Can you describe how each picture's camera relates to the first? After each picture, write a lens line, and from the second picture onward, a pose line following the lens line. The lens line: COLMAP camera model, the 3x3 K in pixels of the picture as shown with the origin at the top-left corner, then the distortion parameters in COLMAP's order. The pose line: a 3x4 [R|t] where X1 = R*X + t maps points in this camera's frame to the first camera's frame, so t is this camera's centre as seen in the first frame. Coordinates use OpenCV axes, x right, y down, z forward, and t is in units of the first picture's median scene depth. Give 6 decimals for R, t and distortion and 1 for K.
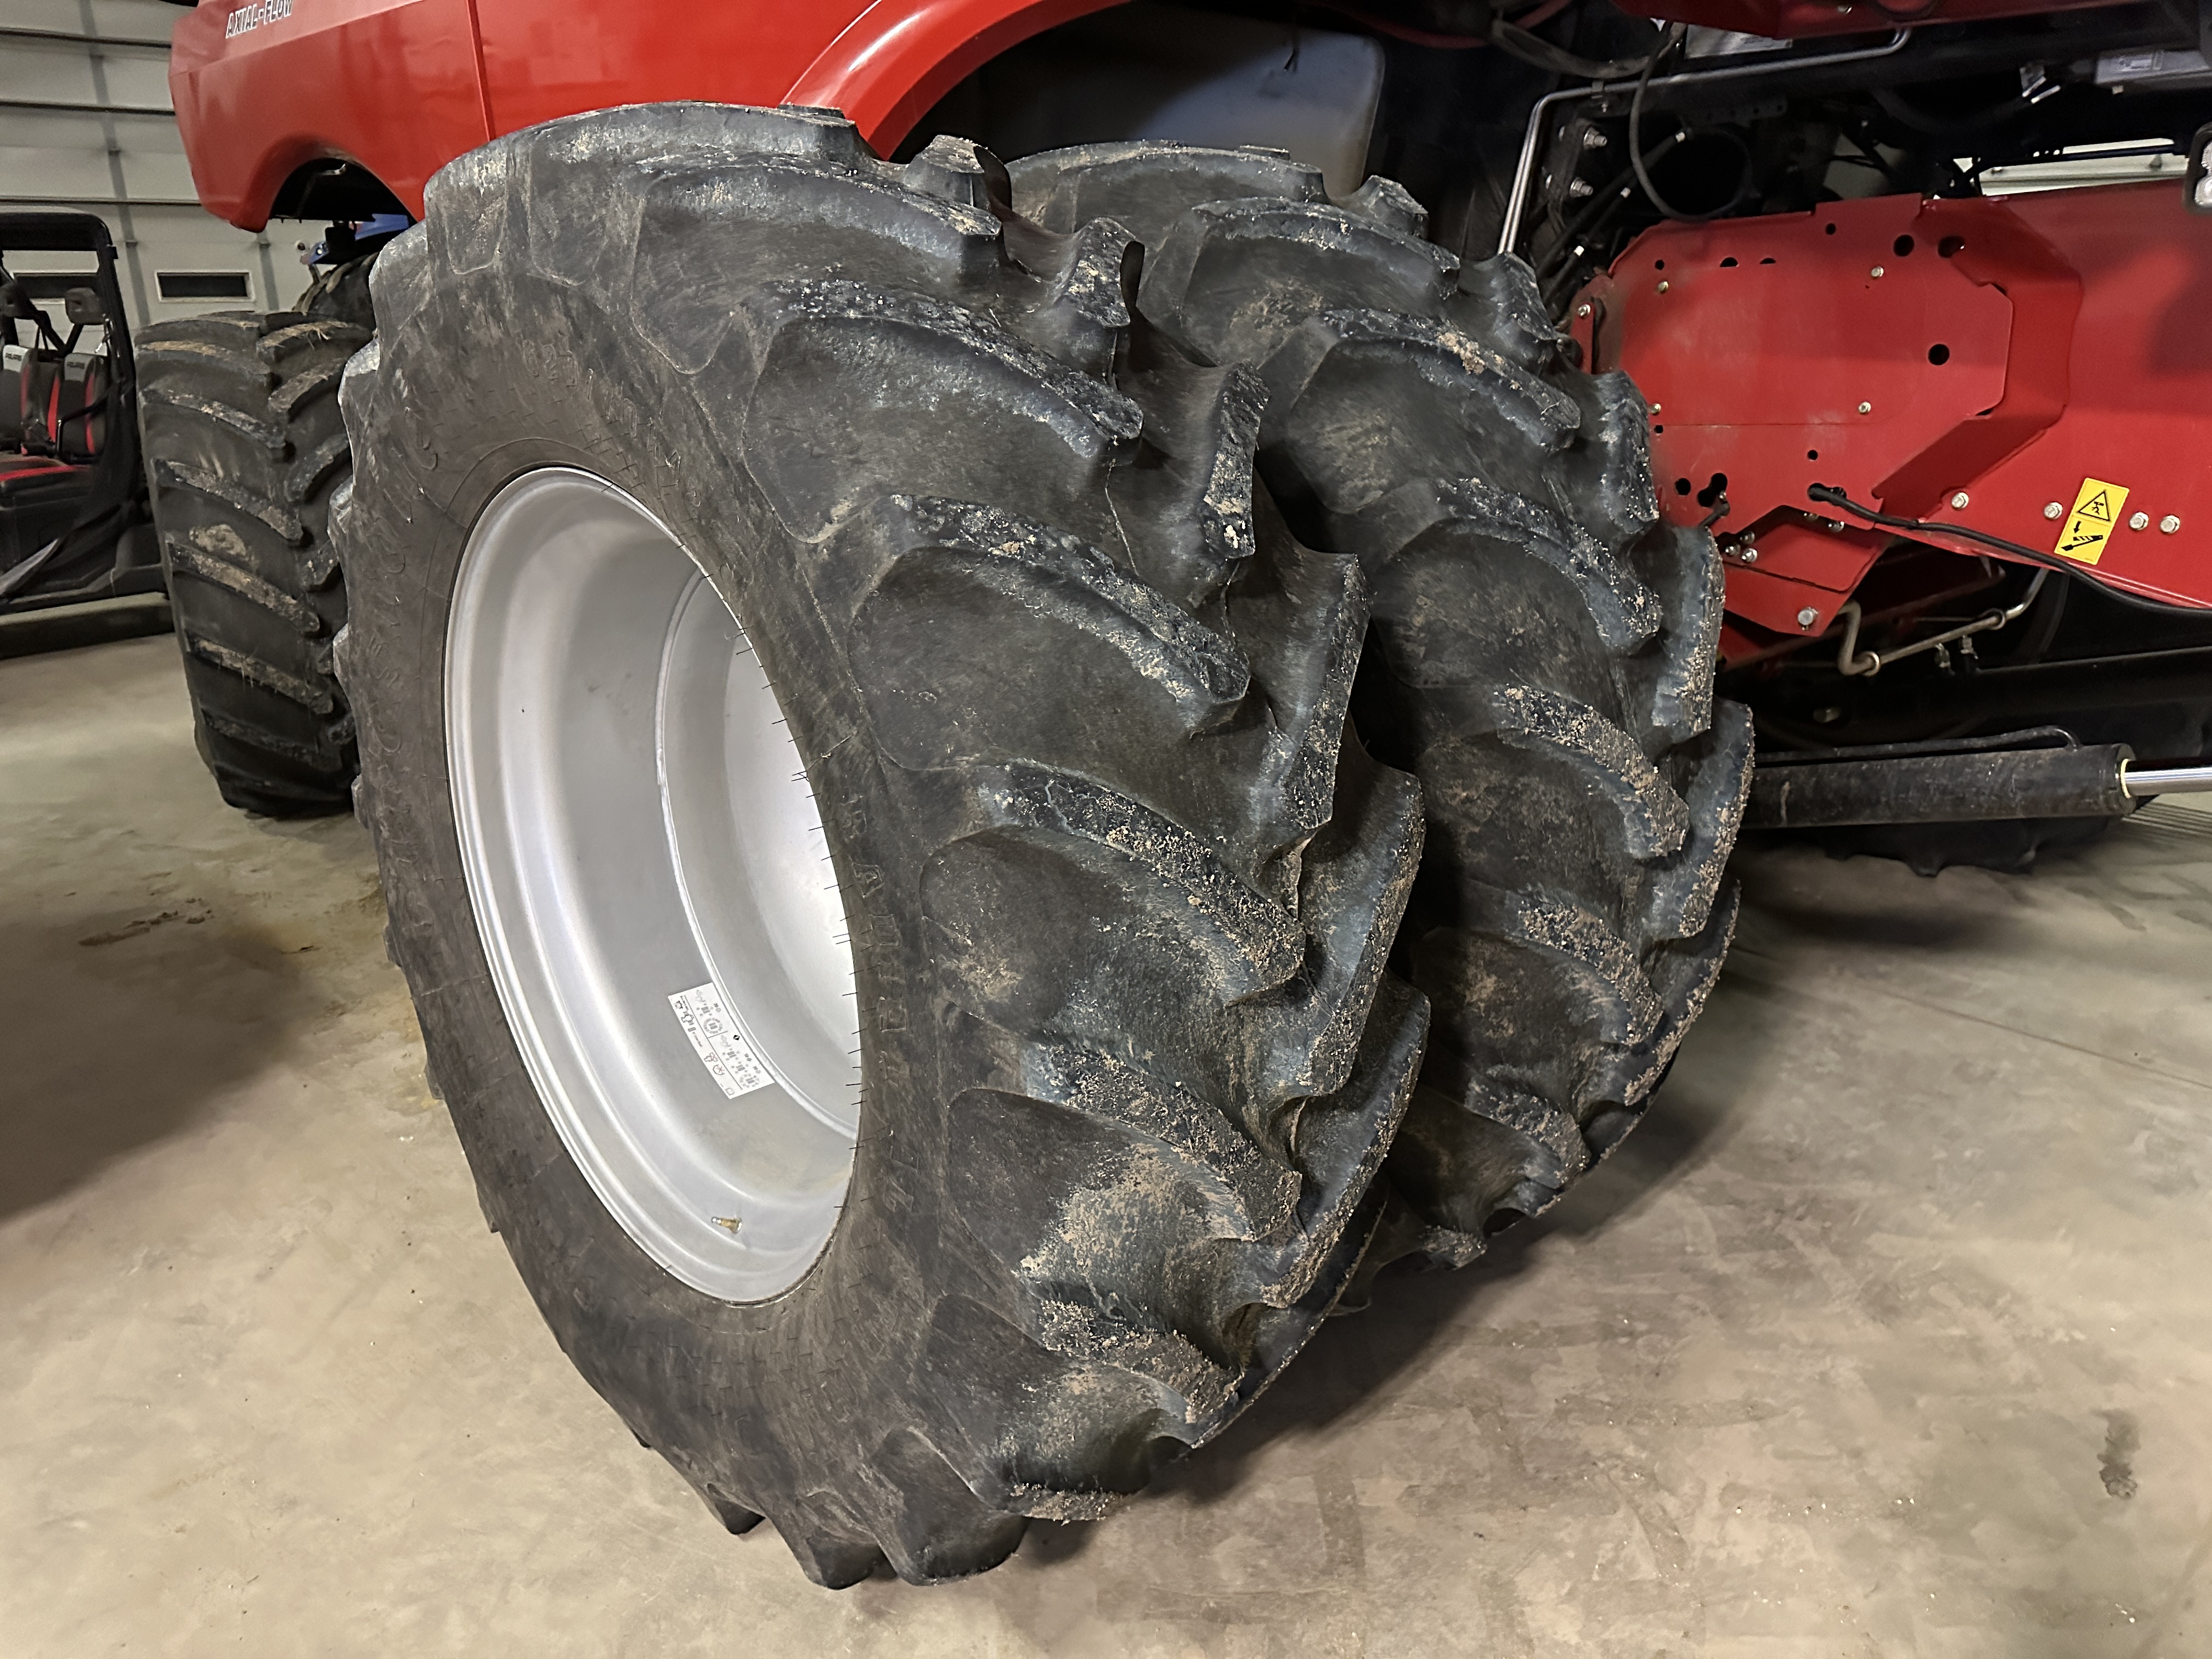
lens RADIAL K [[1537.7, 0, 1065.2], [0, 1537.7, 837.6], [0, 0, 1]] dist [0.124784, -0.172592]
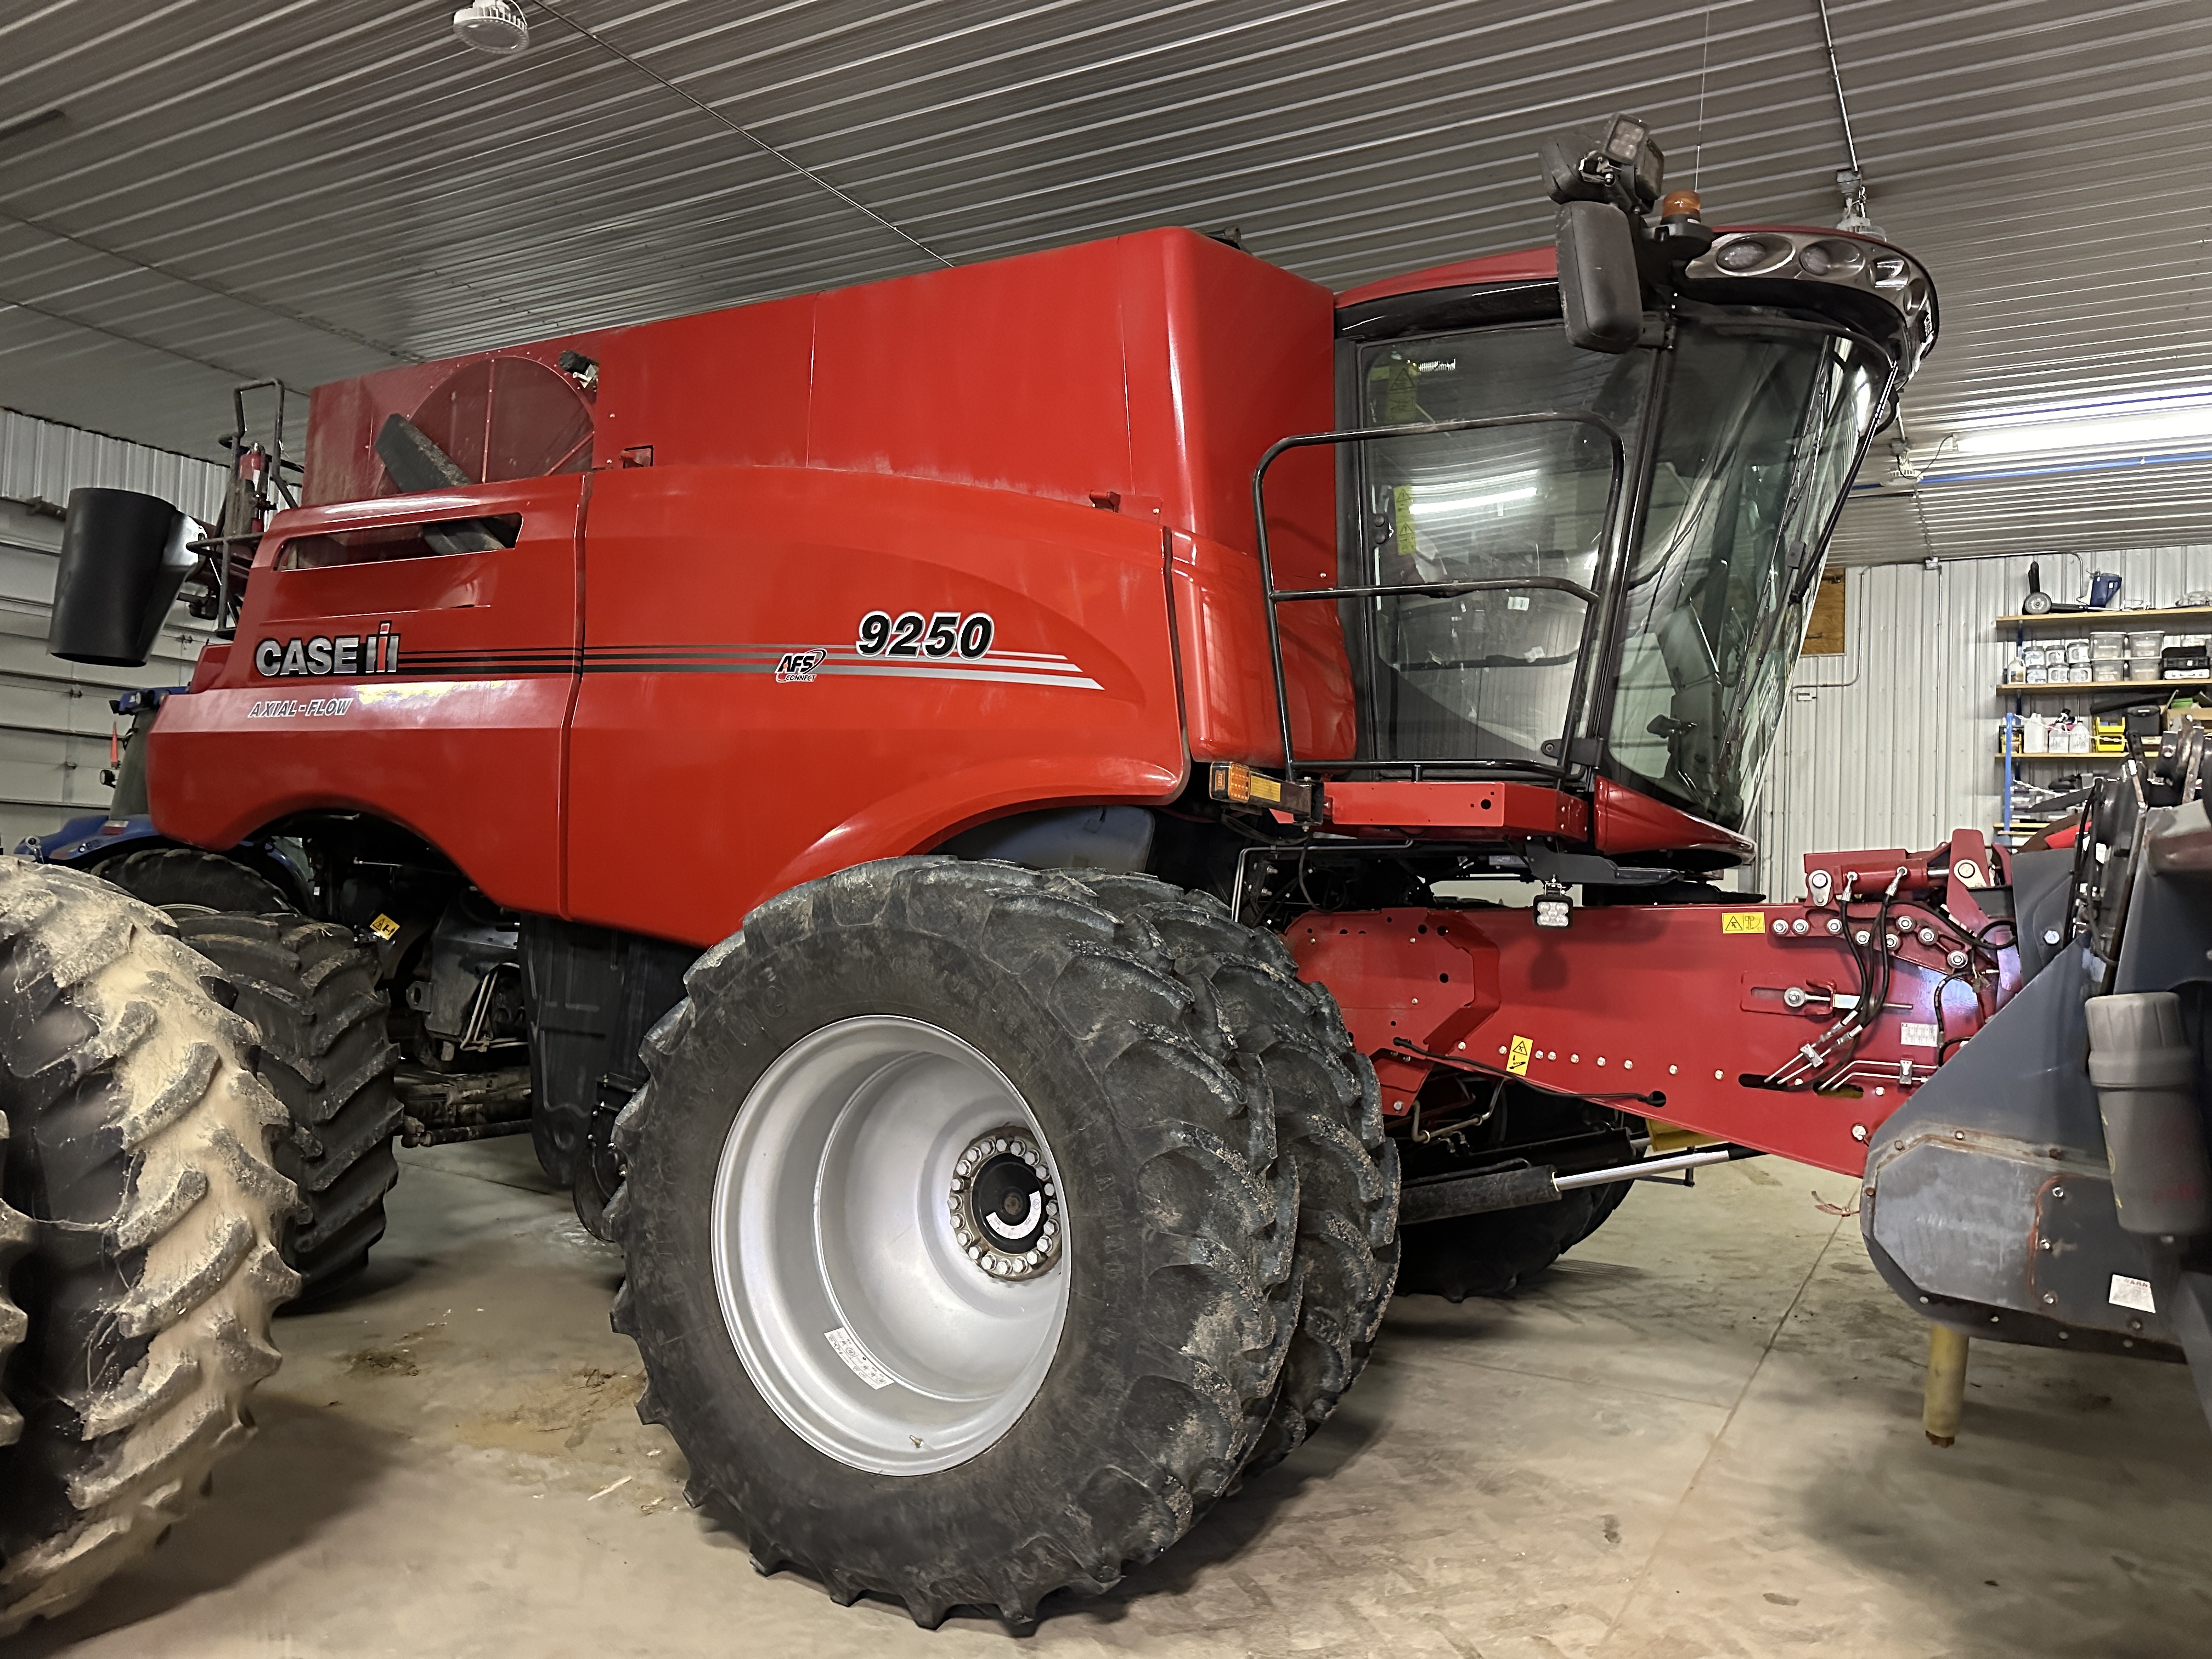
lens RADIAL K [[1553.7, 0, 1094.6], [0, 1553.7, 835.9], [0, 0, 1]] dist [0.053021, -0.073503]
pose [[0.948959, 0.051387, 0.311184, -0.590548], [0.066287, 0.932108, -0.356063, 0.247128], [-0.308354, 0.358517, 0.881126, -0.828327]]
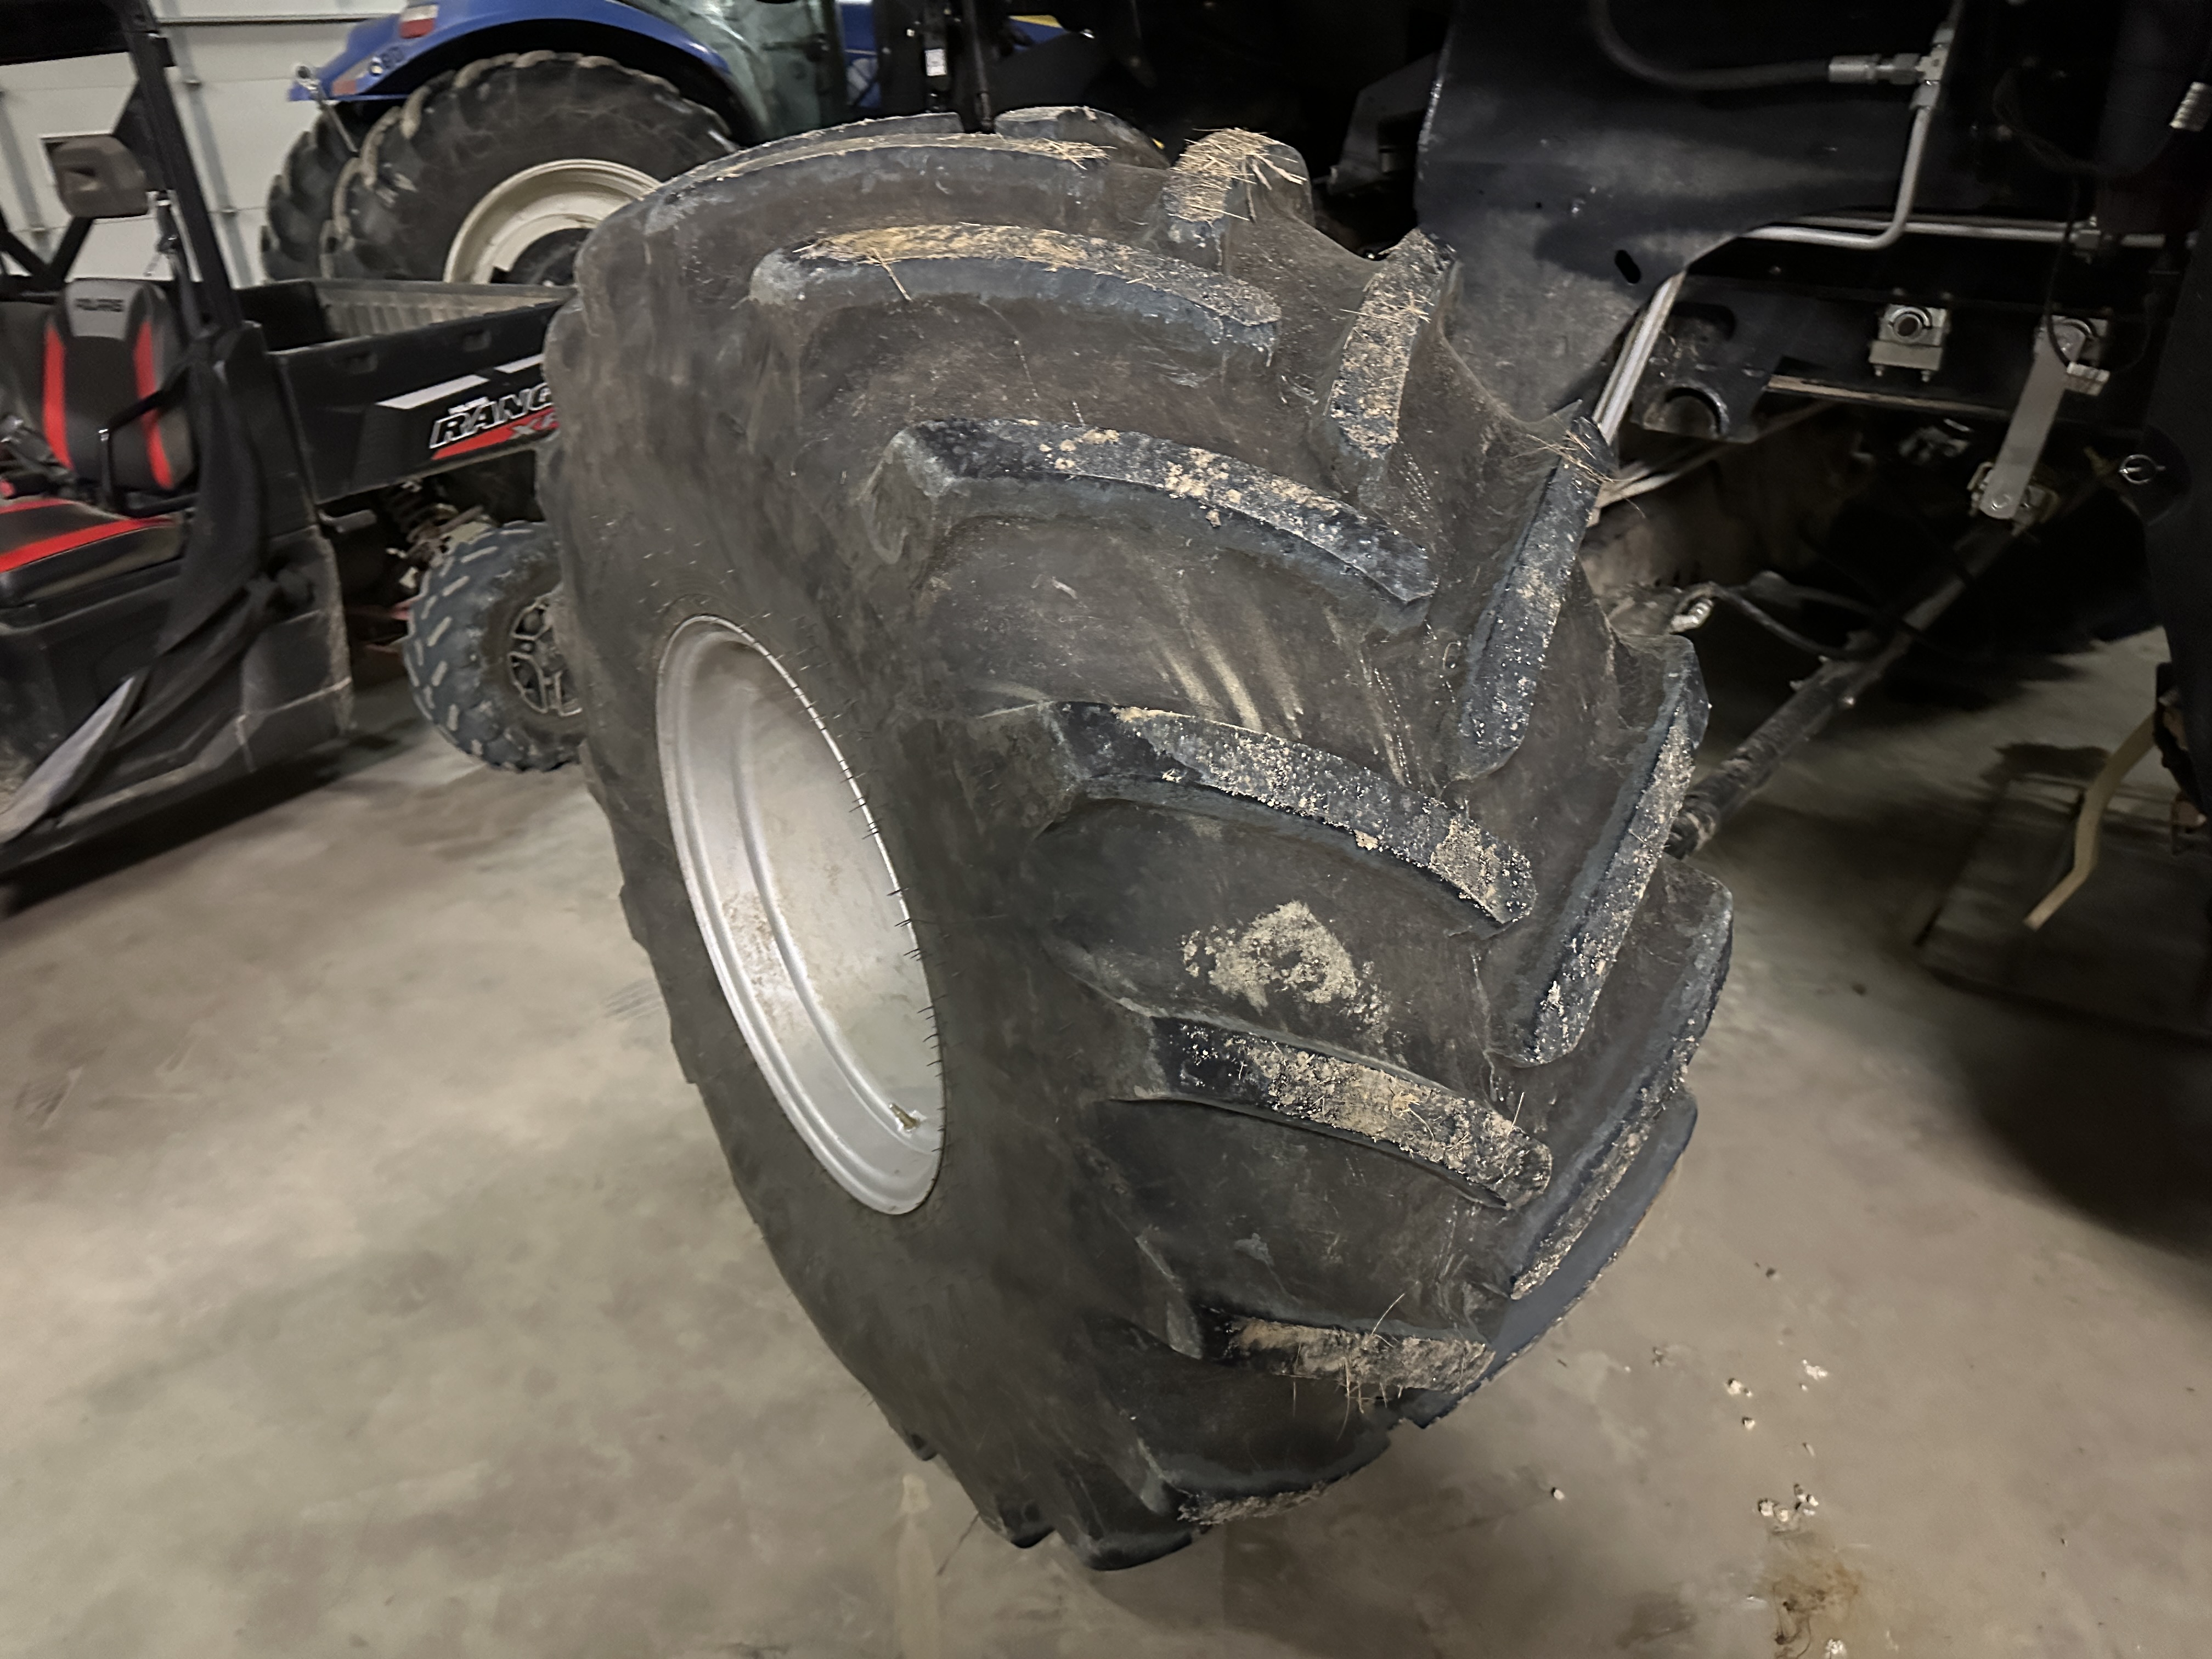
lens RADIAL K [[1553.7, 0, 1094.6], [0, 1553.7, 835.9], [0, 0, 1]] dist [0.053021, -0.073503]
pose [[0.990813, -0.108767, 0.080372, -1.177263], [0.100487, 0.989826, 0.100735, -0.482394], [-0.090511, -0.091733, 0.991662, 1.470530]]
